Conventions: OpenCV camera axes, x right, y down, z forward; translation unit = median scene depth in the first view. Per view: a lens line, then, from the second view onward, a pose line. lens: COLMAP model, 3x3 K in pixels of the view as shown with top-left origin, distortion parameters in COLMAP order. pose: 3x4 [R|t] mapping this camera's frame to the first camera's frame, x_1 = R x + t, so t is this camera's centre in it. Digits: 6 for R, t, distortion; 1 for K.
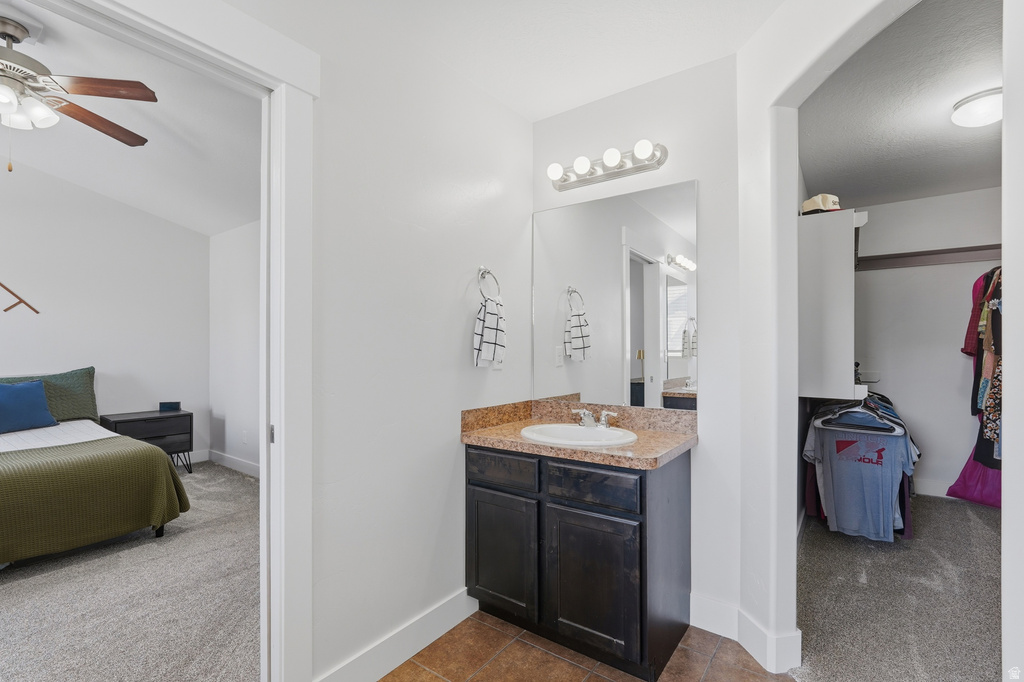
lens RADIAL K [[461.2, 0, 515.6], [0, 461.2, 346.1], [0, 0, 1]] dist [-0.002378, 0.000494]
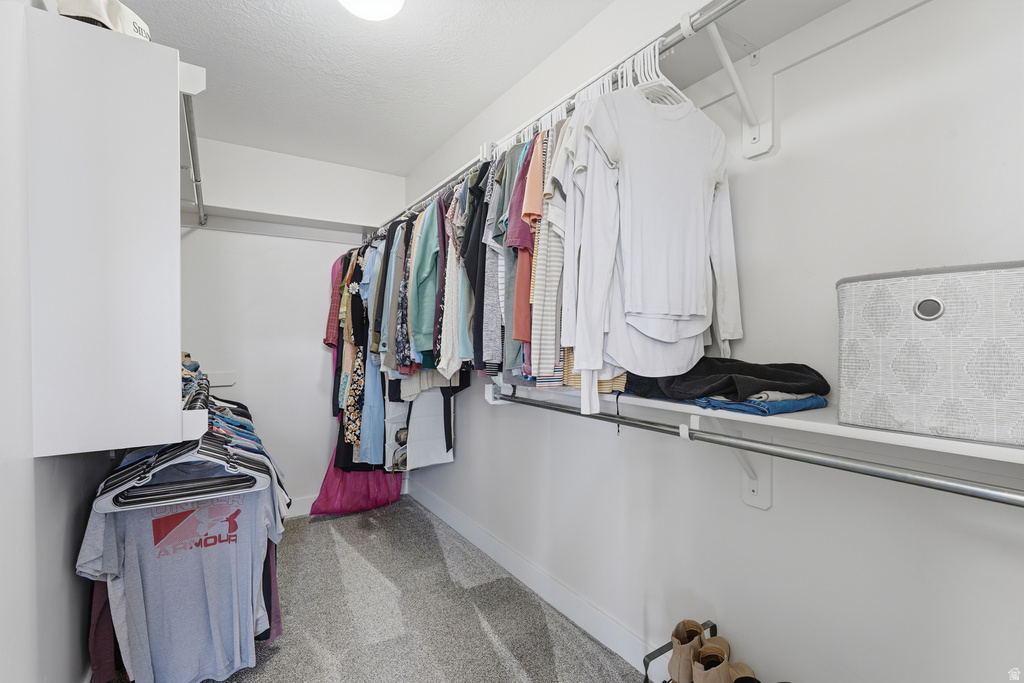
lens RADIAL K [[461.2, 0, 515.6], [0, 461.2, 346.6], [0, 0, 1]] dist [-0.002378, 0.000494]
pose [[0.353761, -0.014444, 0.935224, 0.358555], [-0.002274, 0.999865, 0.016303, 0.005247], [-0.935333, -0.007894, 0.353680, 0.440418]]
